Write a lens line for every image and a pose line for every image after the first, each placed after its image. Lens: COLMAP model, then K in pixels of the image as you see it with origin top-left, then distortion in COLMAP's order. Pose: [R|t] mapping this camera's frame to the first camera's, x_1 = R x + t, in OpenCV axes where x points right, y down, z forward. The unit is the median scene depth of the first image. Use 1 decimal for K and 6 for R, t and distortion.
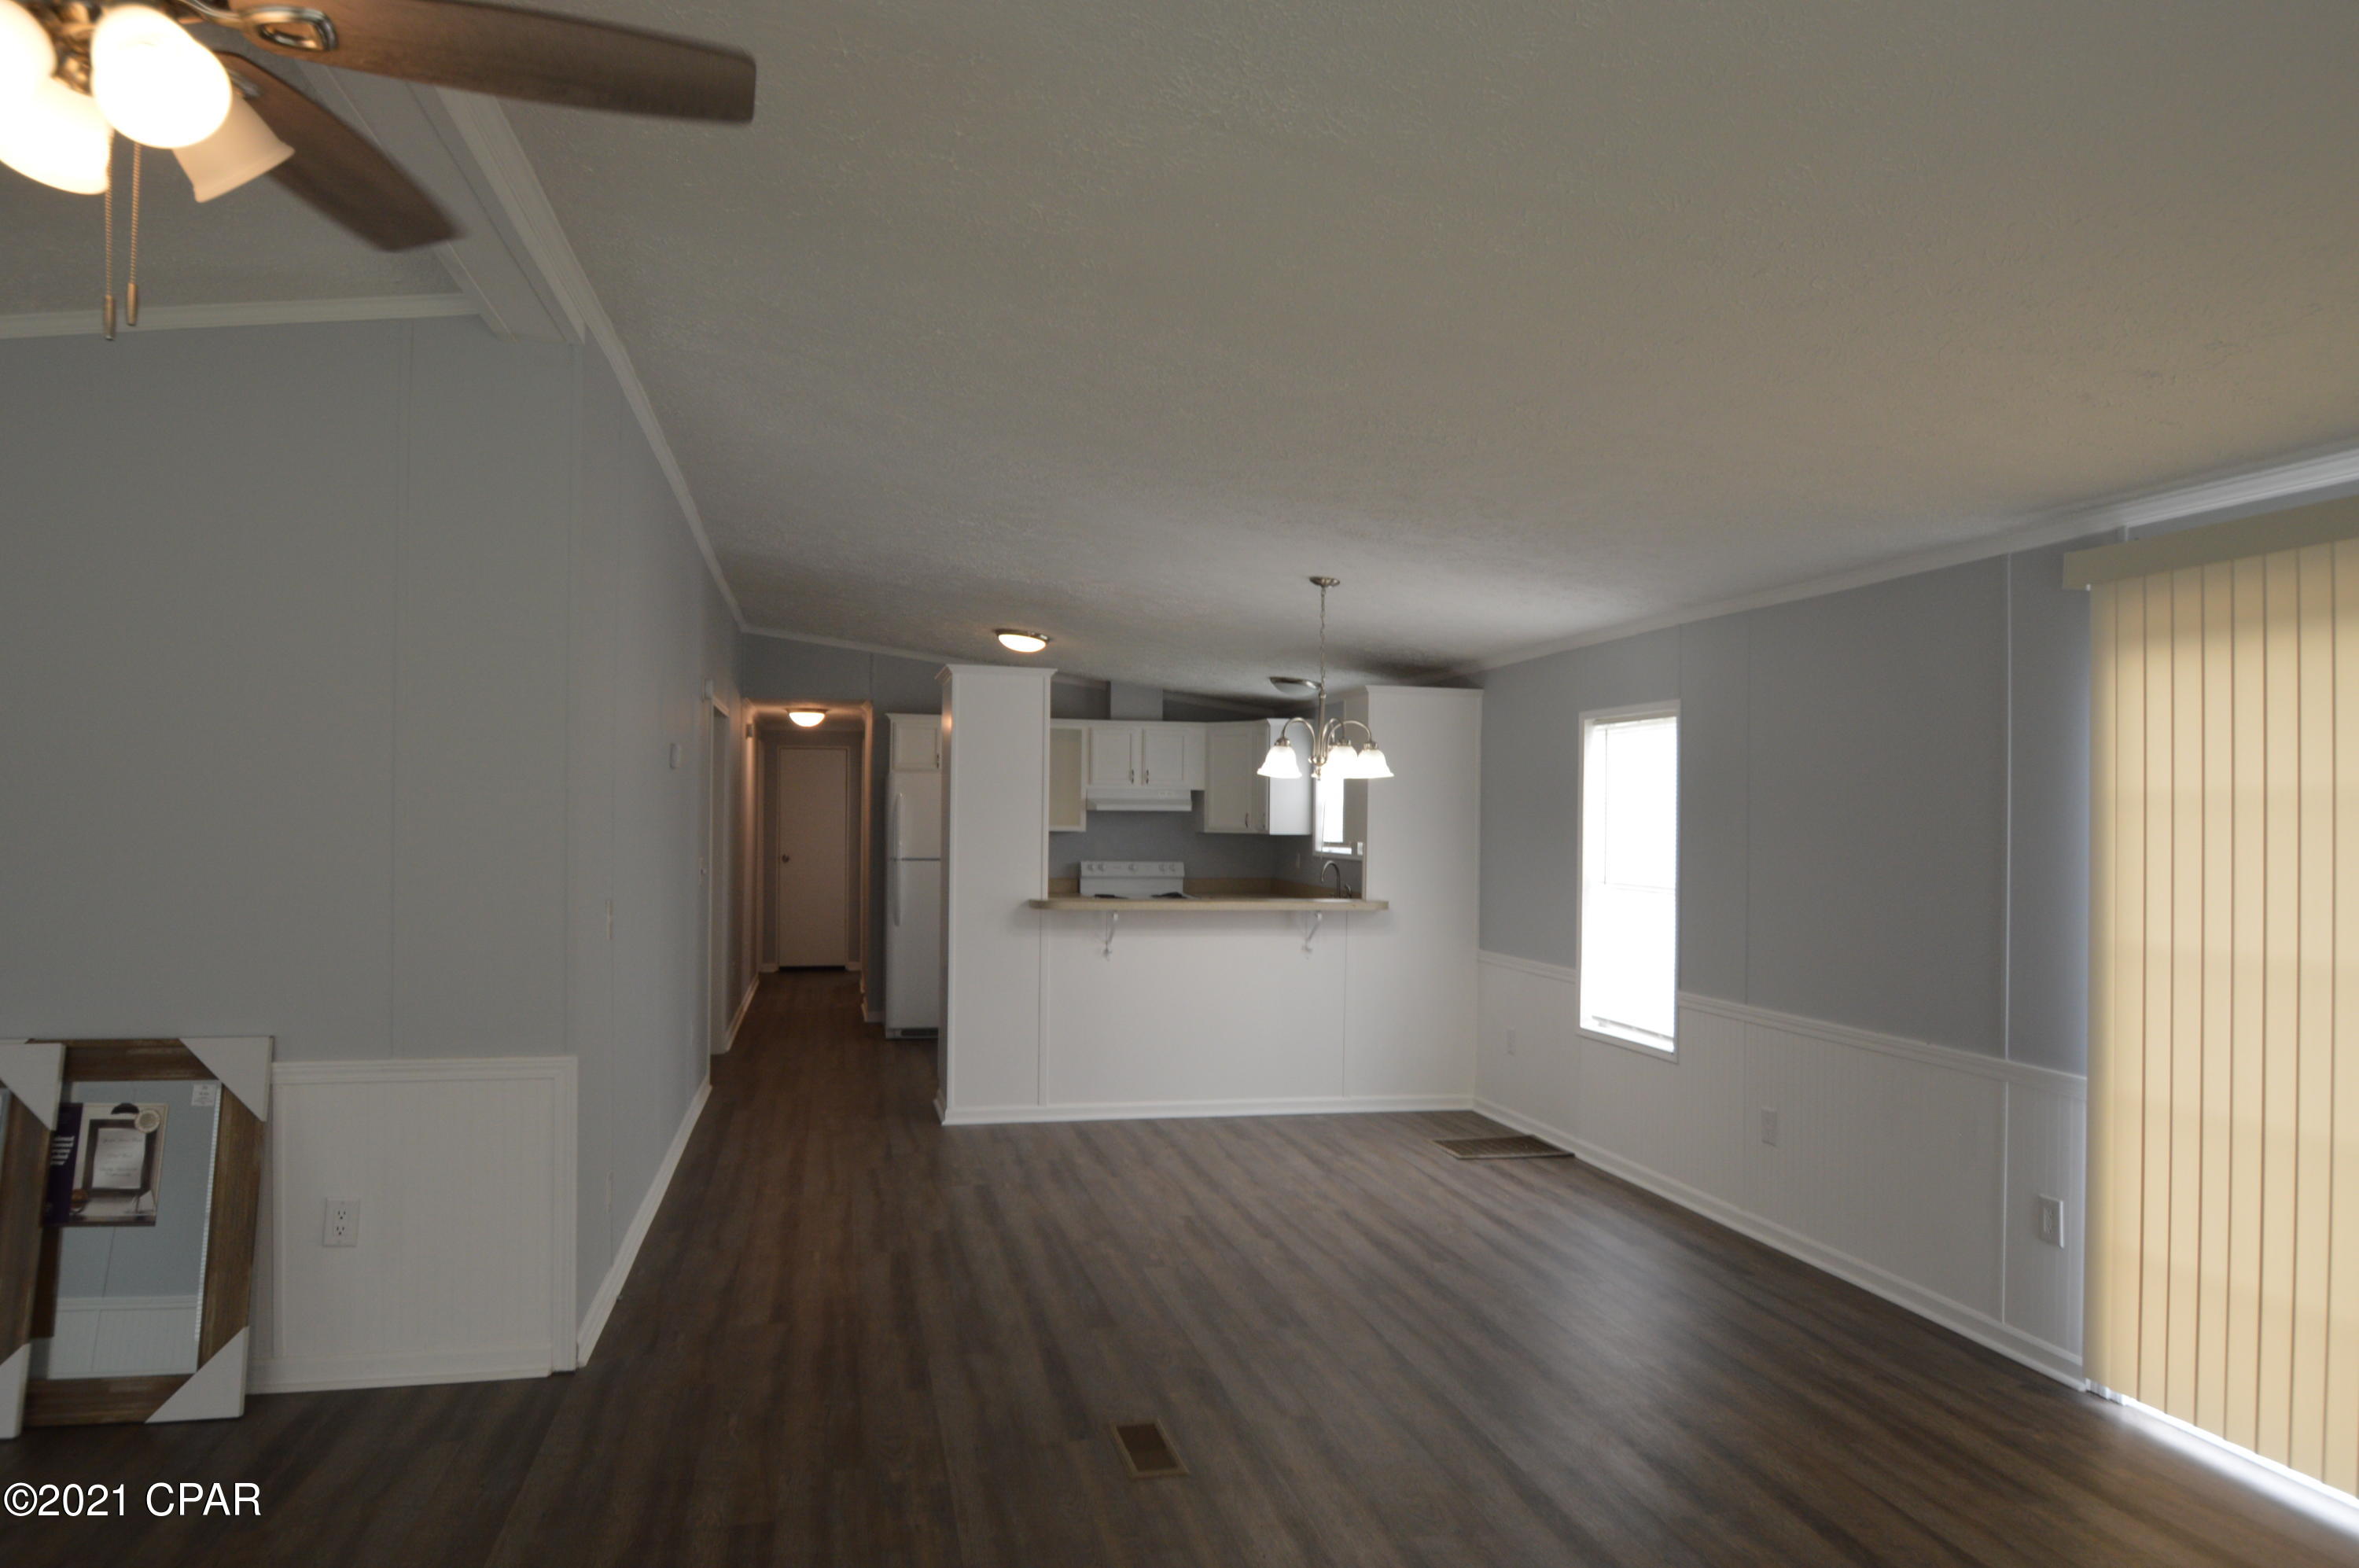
lens RADIAL K [[1526.9, 0, 1179.5], [0, 1526.9, 784.0], [0, 0, 1]] dist [0.004386, 0.000674]
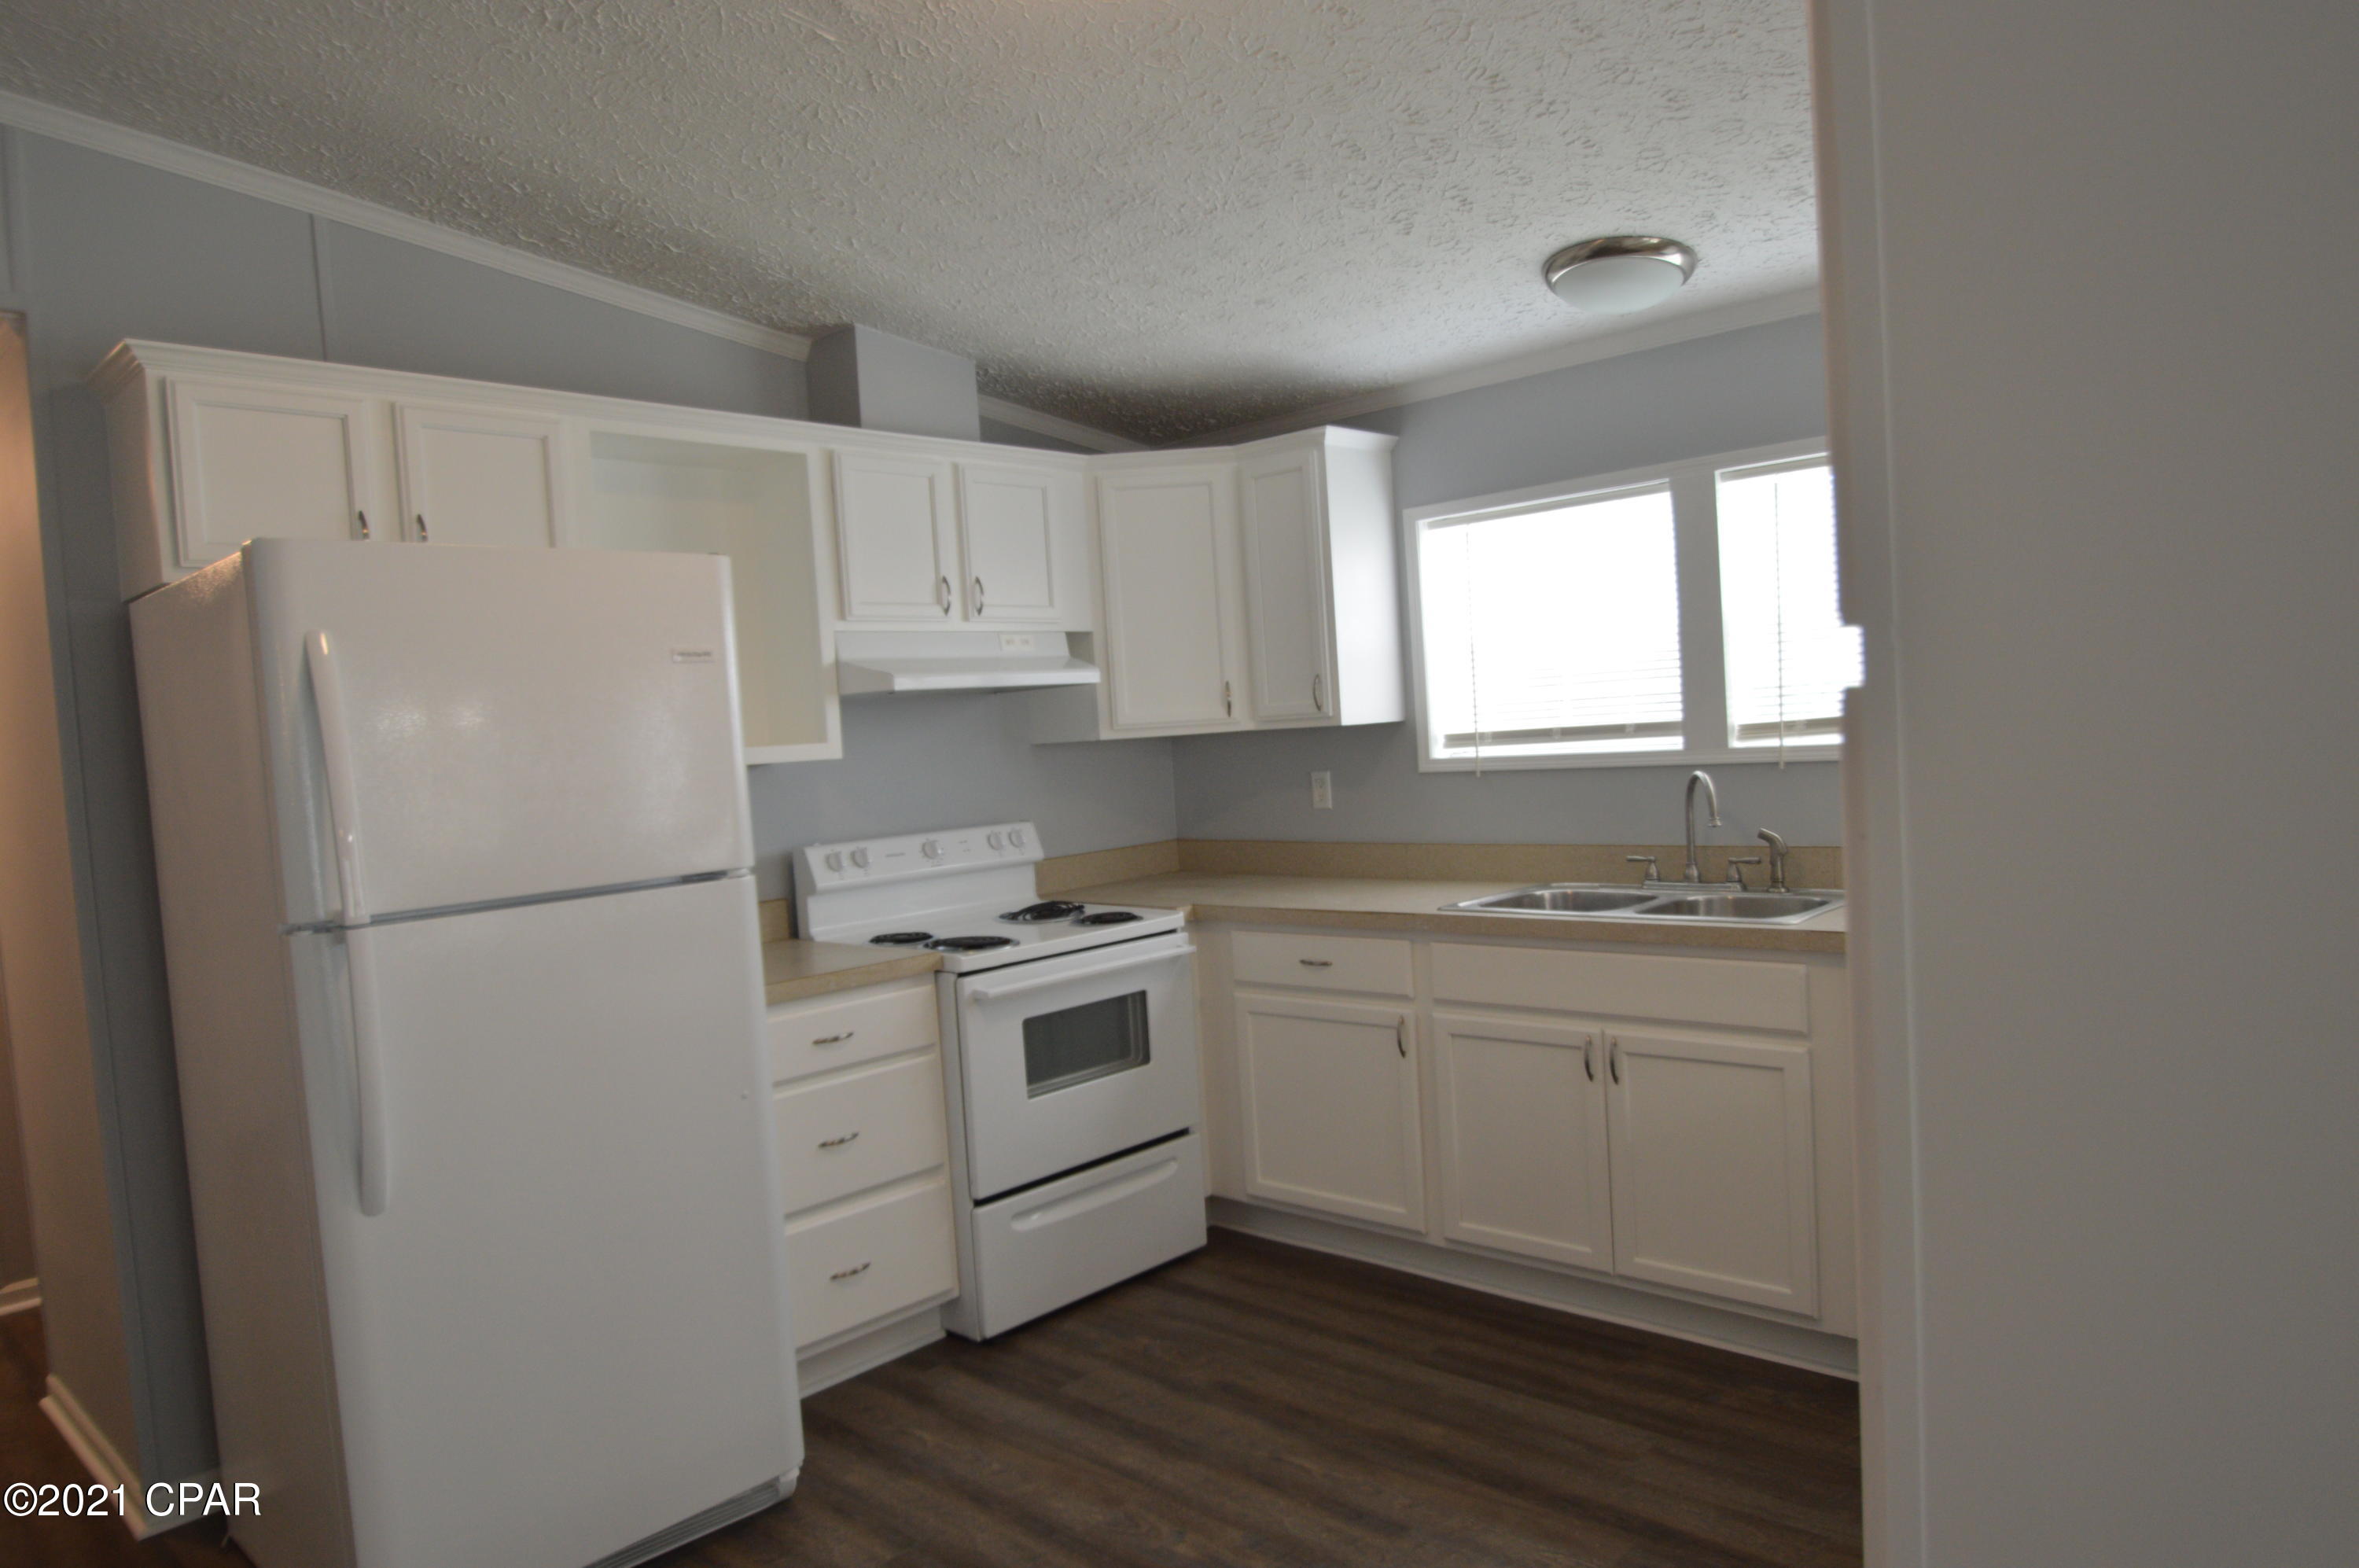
lens RADIAL K [[1526.9, 0, 1179.5], [0, 1526.9, 784.0], [0, 0, 1]] dist [0.004386, 0.000674]
pose [[0.825510, -0.087264, 0.557600, -0.187023], [0.059715, 0.995934, 0.067457, 0.018036], [-0.561219, -0.022390, 0.827364, 0.670887]]
